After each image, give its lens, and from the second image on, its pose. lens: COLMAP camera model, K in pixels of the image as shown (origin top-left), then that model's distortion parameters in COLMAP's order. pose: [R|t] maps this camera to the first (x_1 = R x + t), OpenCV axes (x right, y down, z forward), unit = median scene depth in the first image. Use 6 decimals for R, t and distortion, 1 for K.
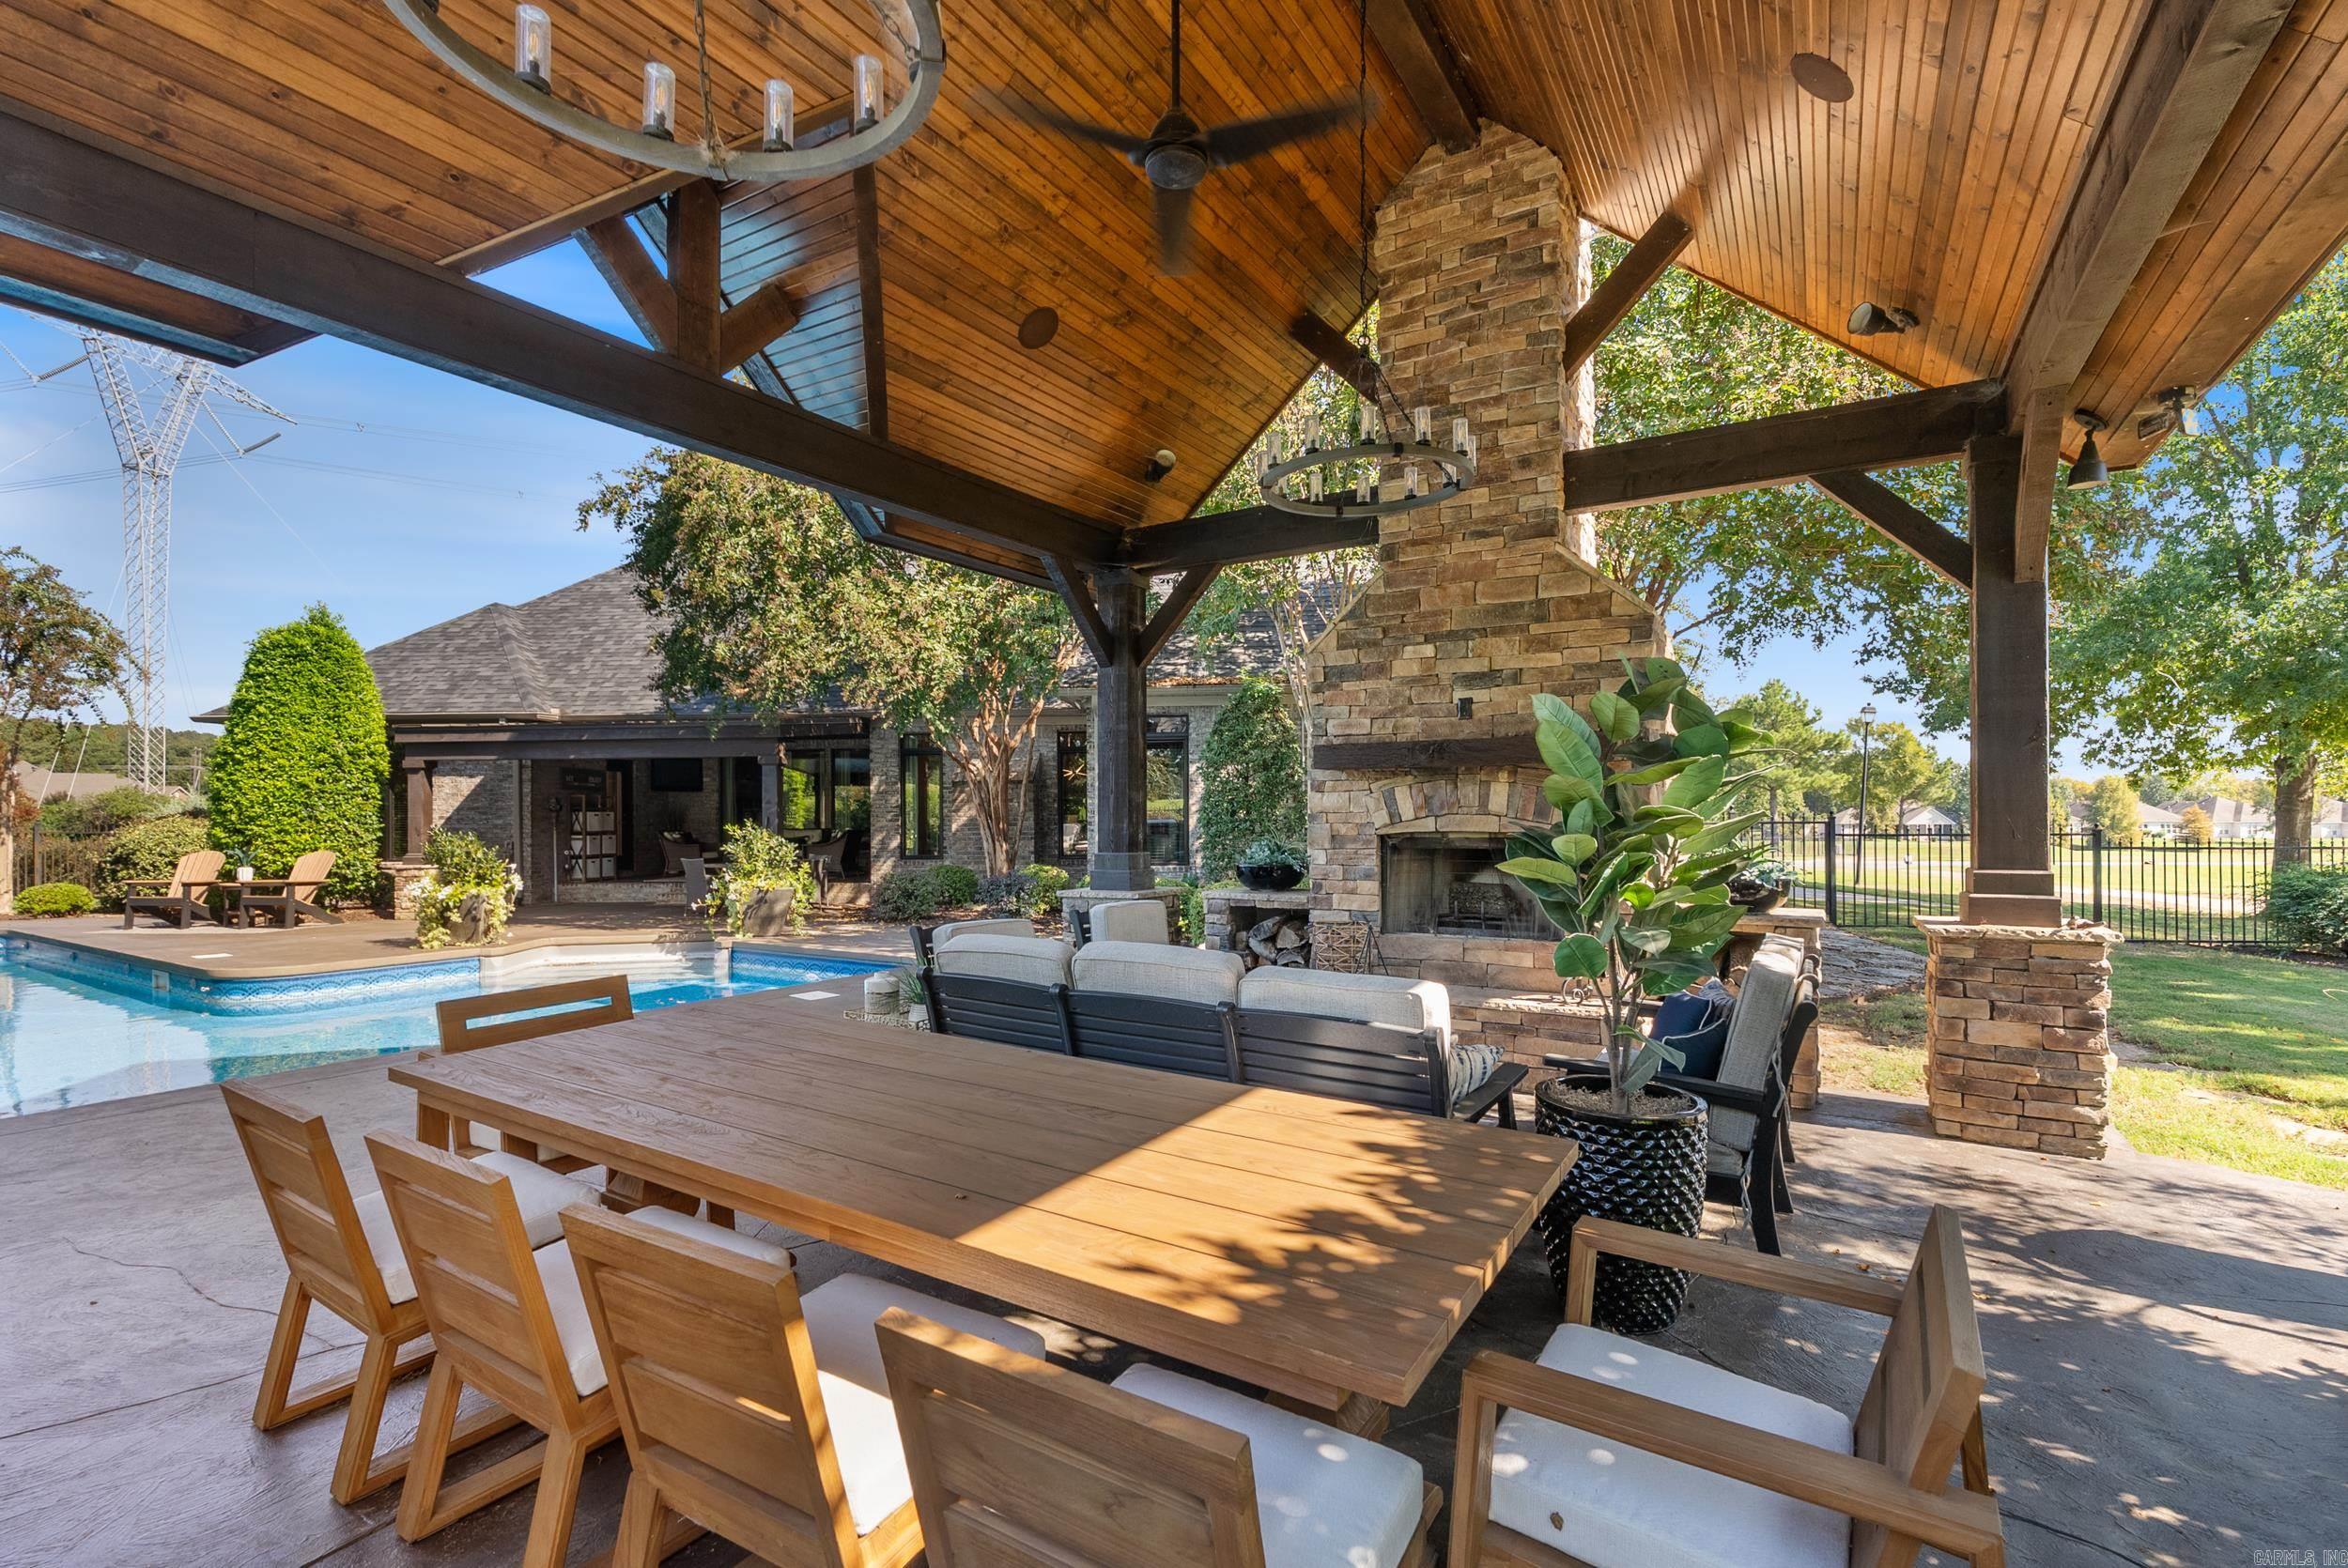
lens RADIAL K [[1045.6, 0, 1183.7], [0, 1045.6, 814.0], [0, 0, 1]] dist [-0.005551, 0.000003]
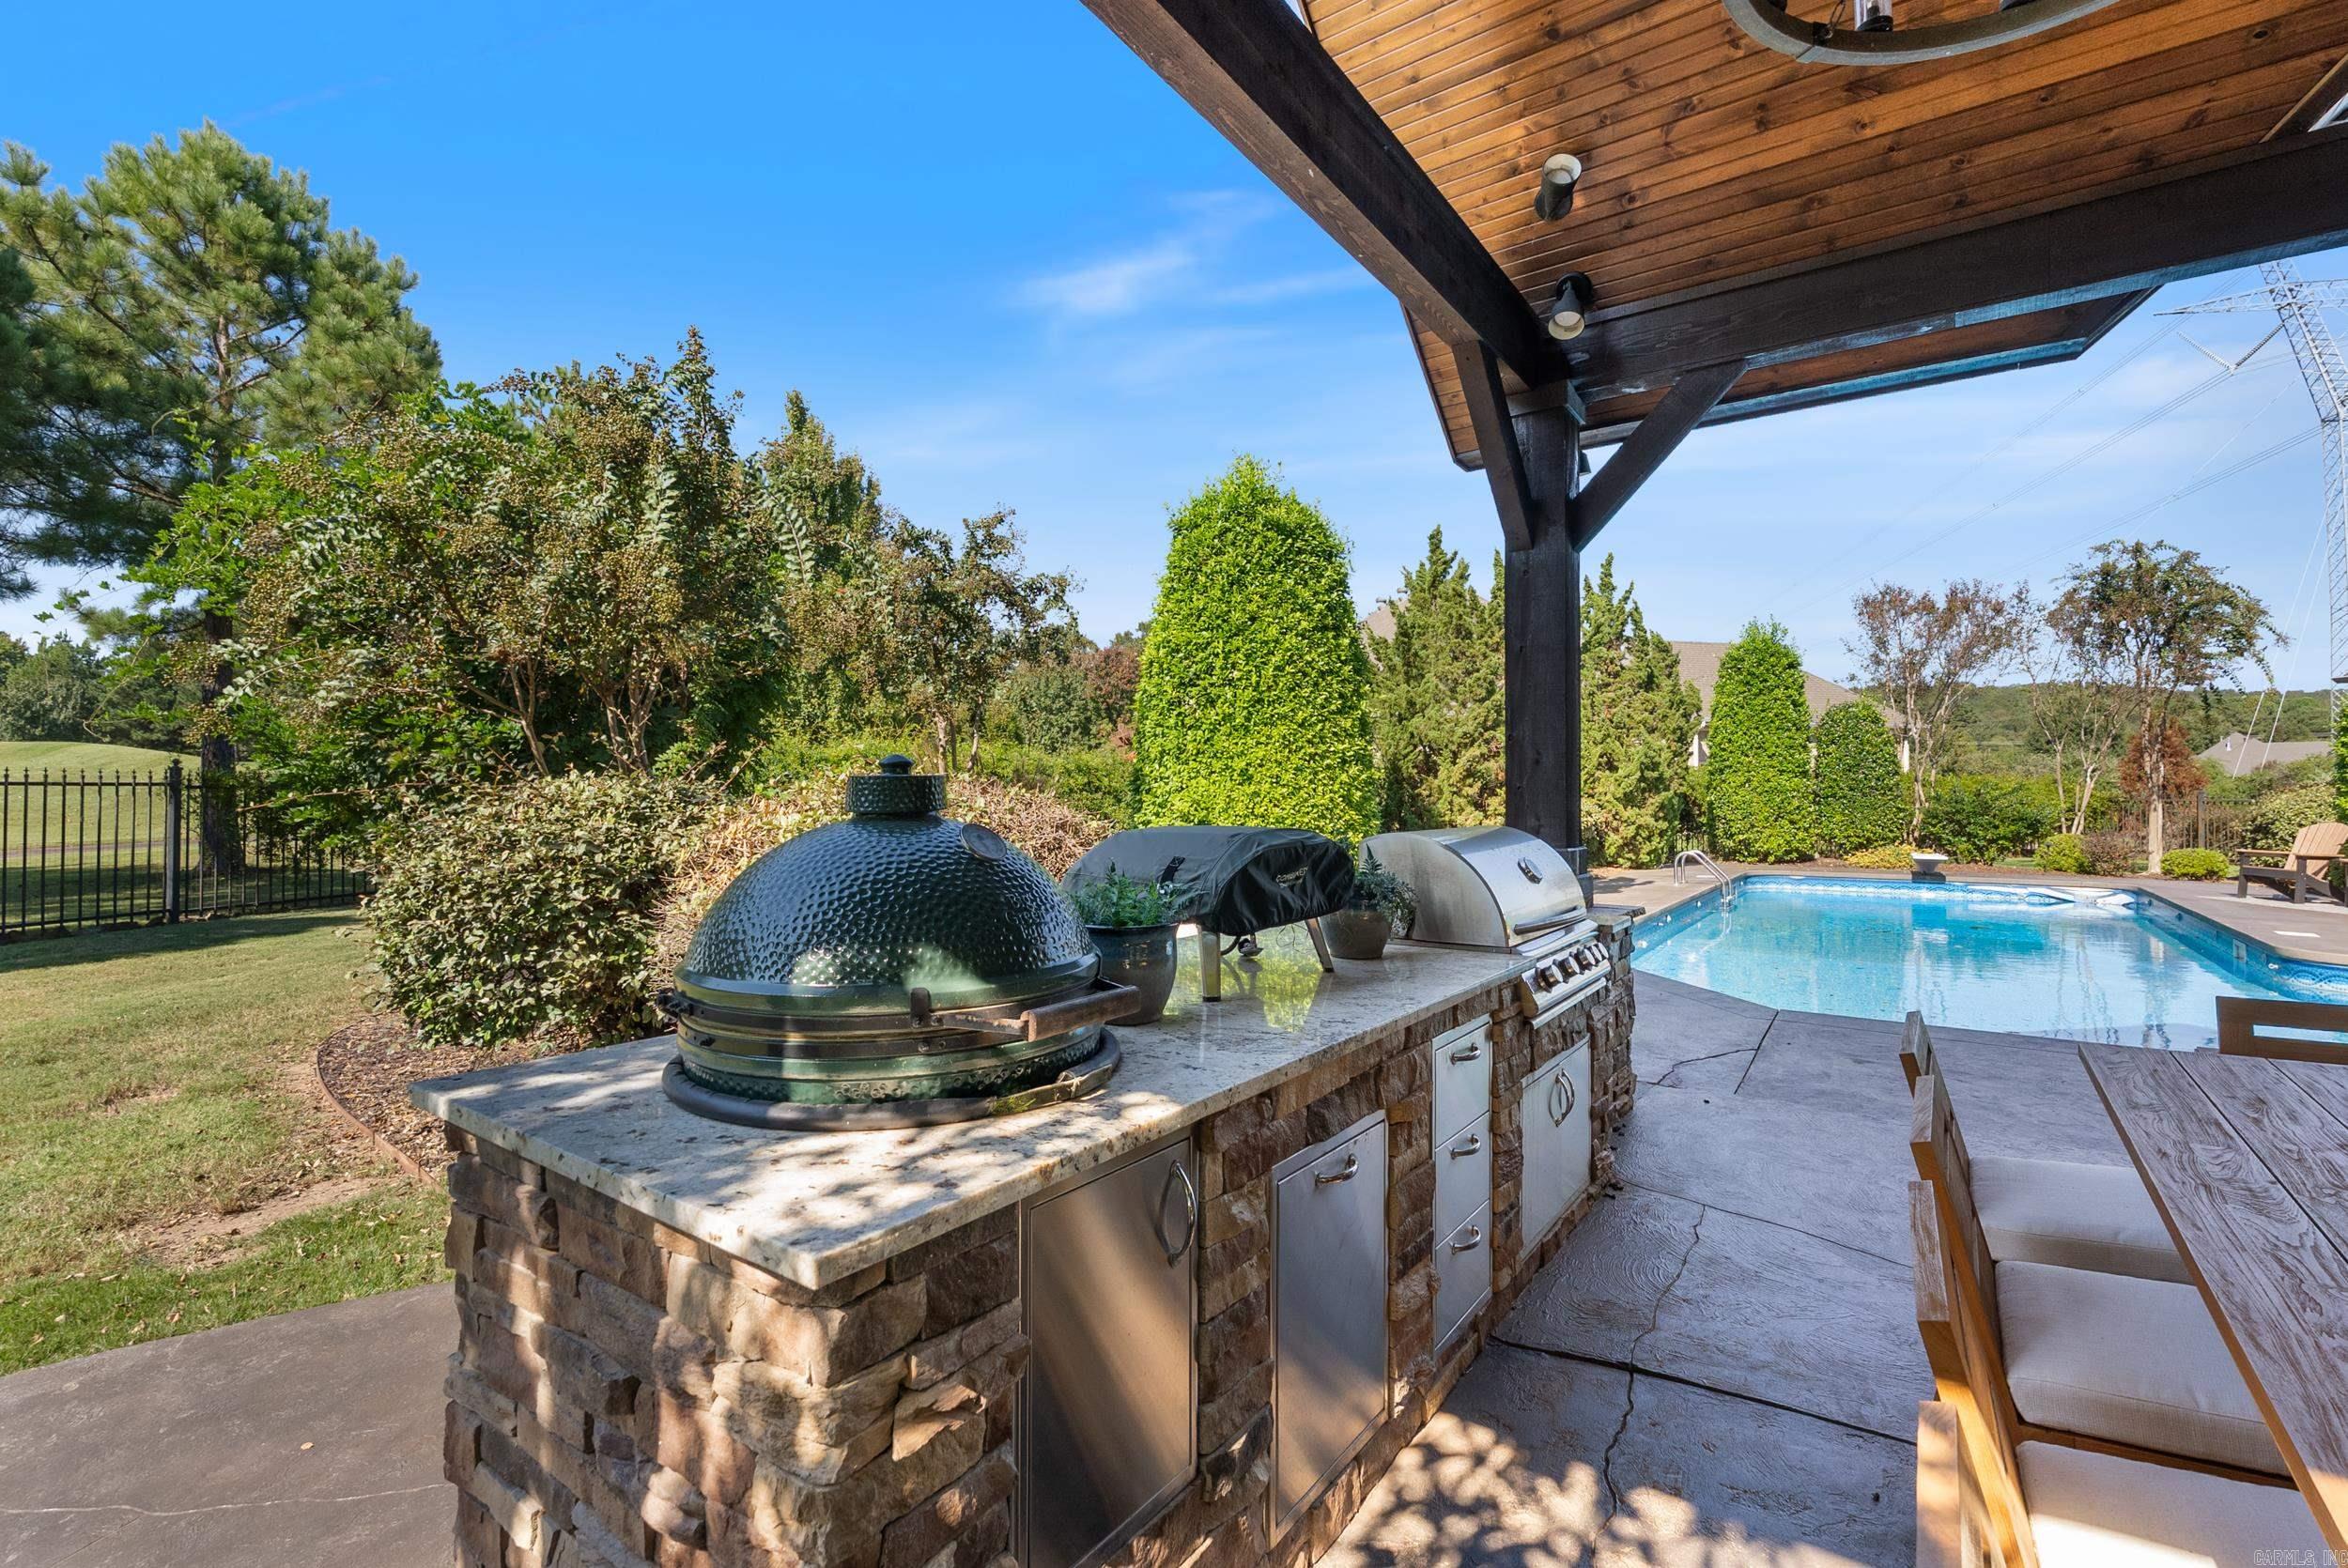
lens RADIAL K [[1045.6, 0, 1182.7], [0, 1045.6, 786.1], [0, 0, 1]] dist [-0.005551, 0.000003]
pose [[-0.066578, -0.000793, -0.997781, 0.048946], [0.003927, 0.999992, -0.001057, 0.000071], [0.997774, -0.003989, -0.066574, 0.041443]]
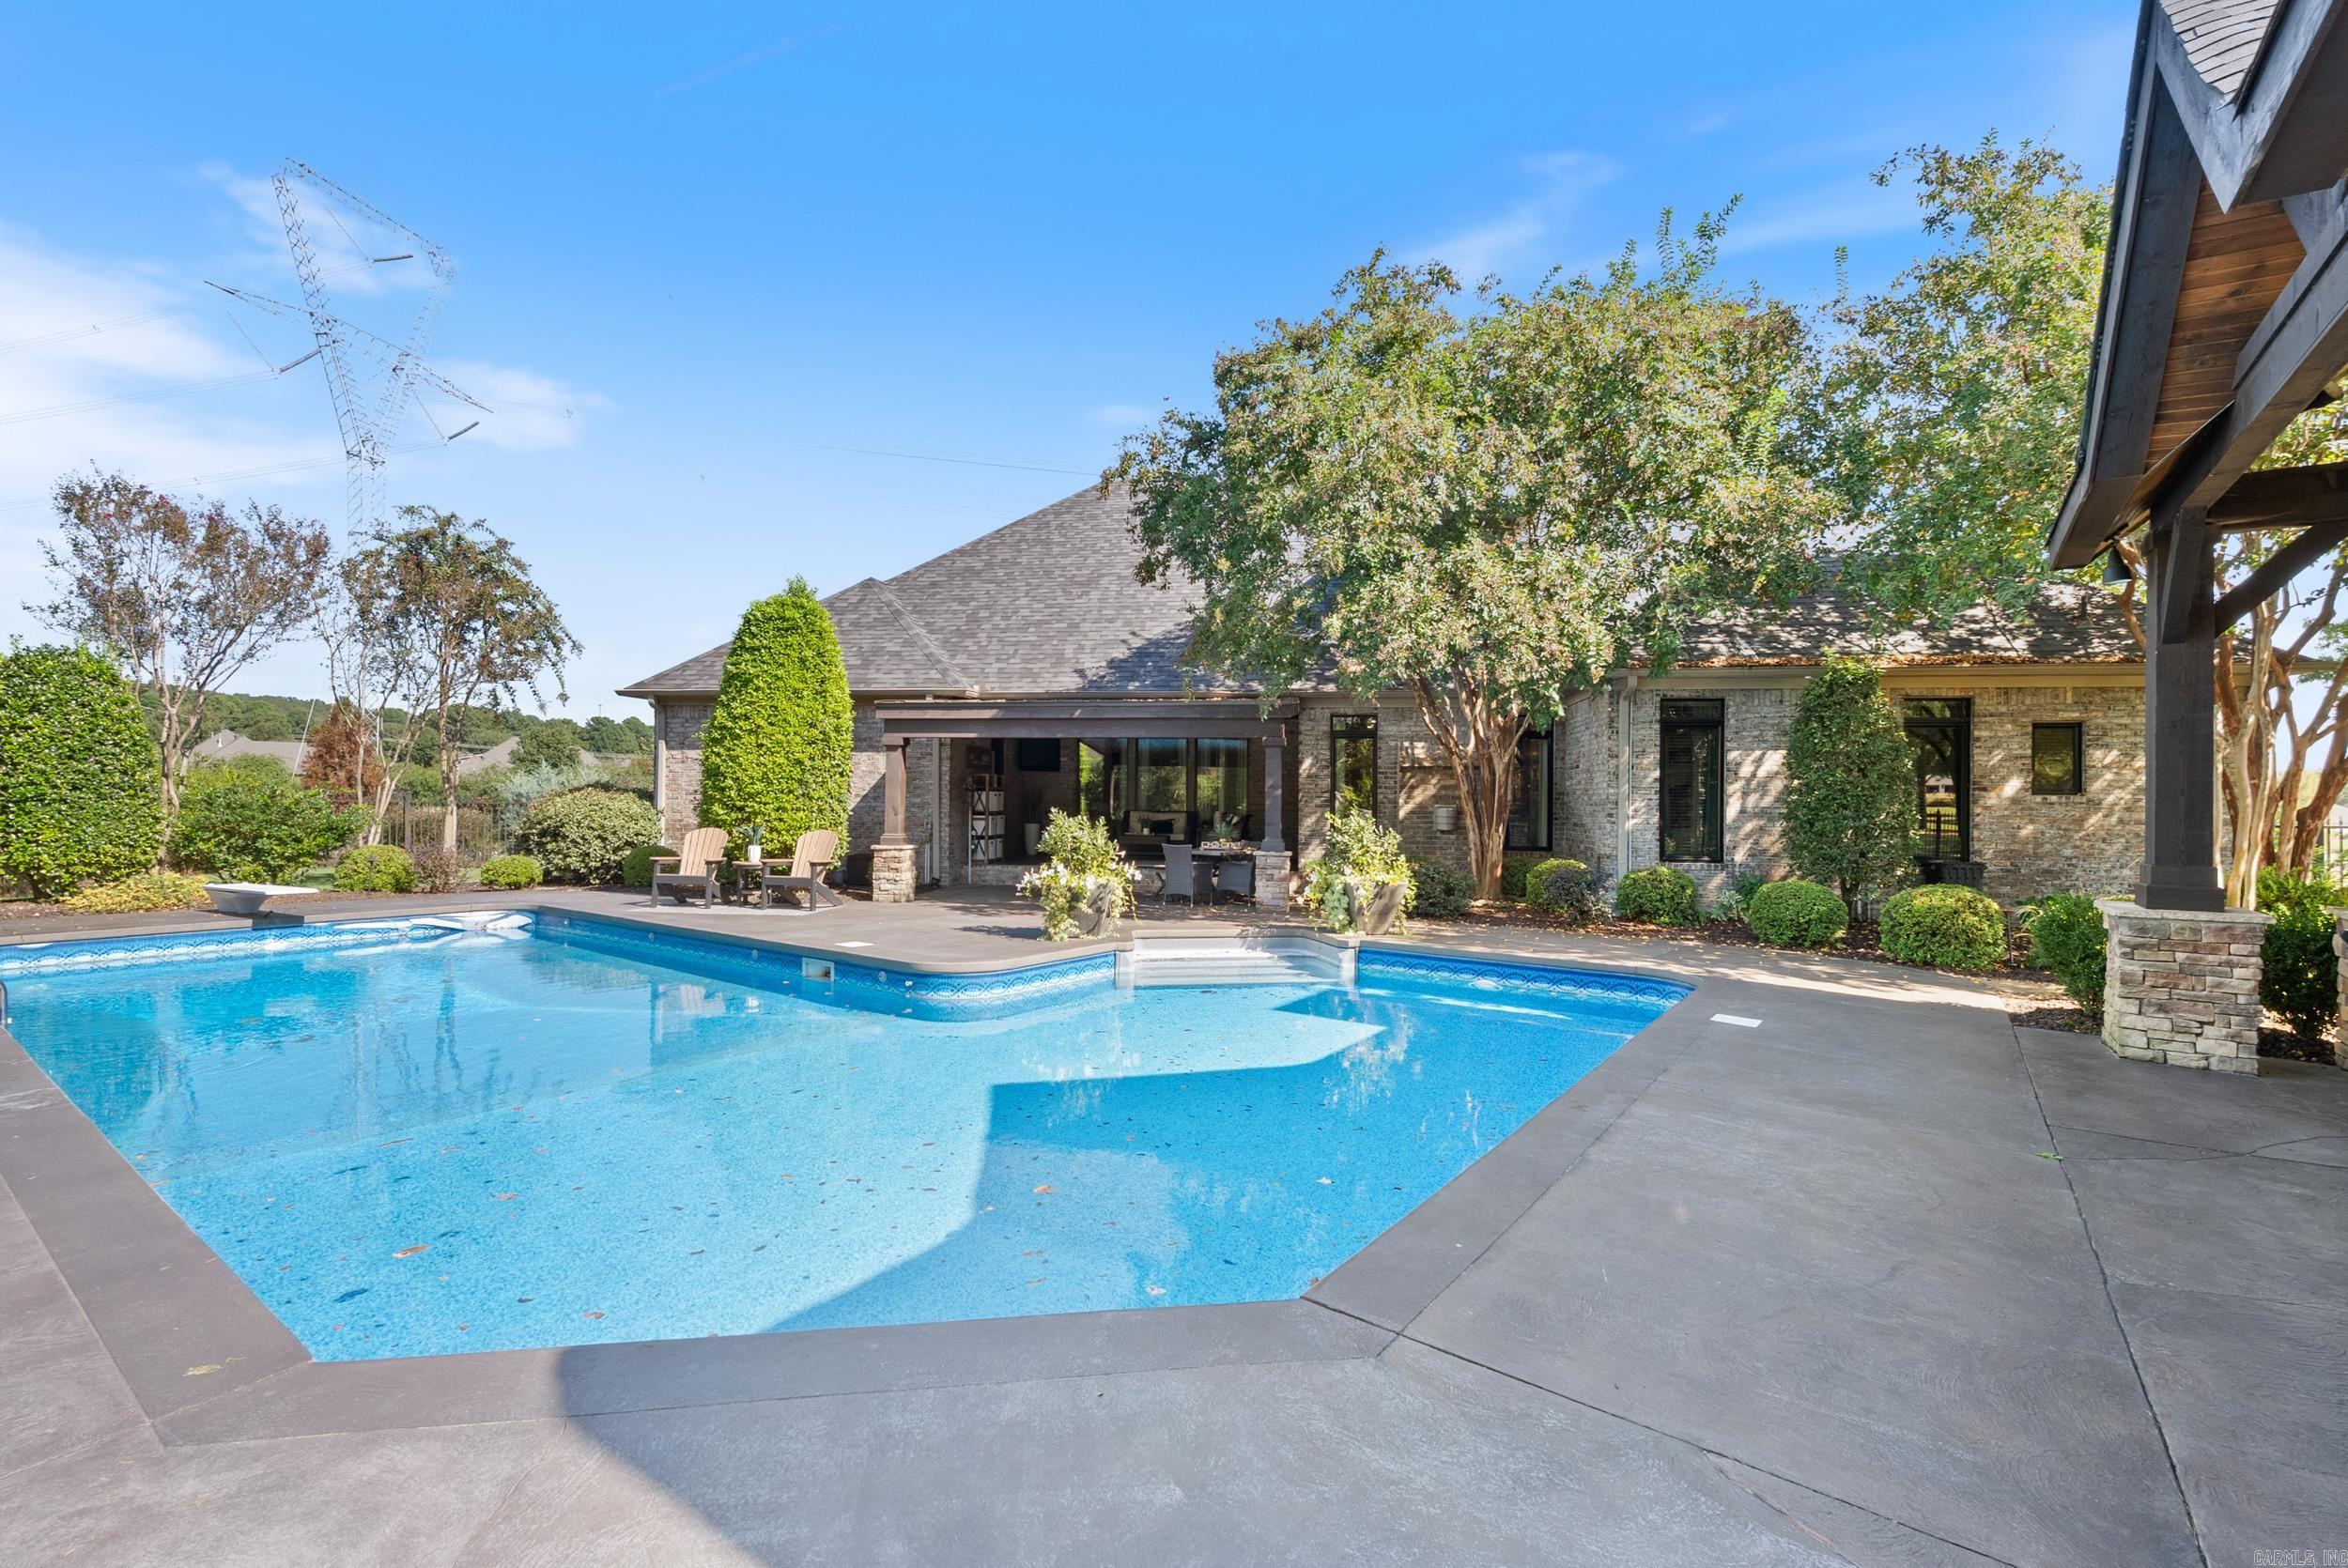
lens RADIAL K [[1045.6, 0, 1182.6], [0, 1045.6, 789.6], [0, 0, 1]] dist [-0.005551, 0.000003]
pose [[0.996589, 0.016184, -0.080916, -0.394369], [-0.016618, 0.999851, -0.004693, -0.003005], [0.080828, 0.006021, 0.996710, 0.055586]]
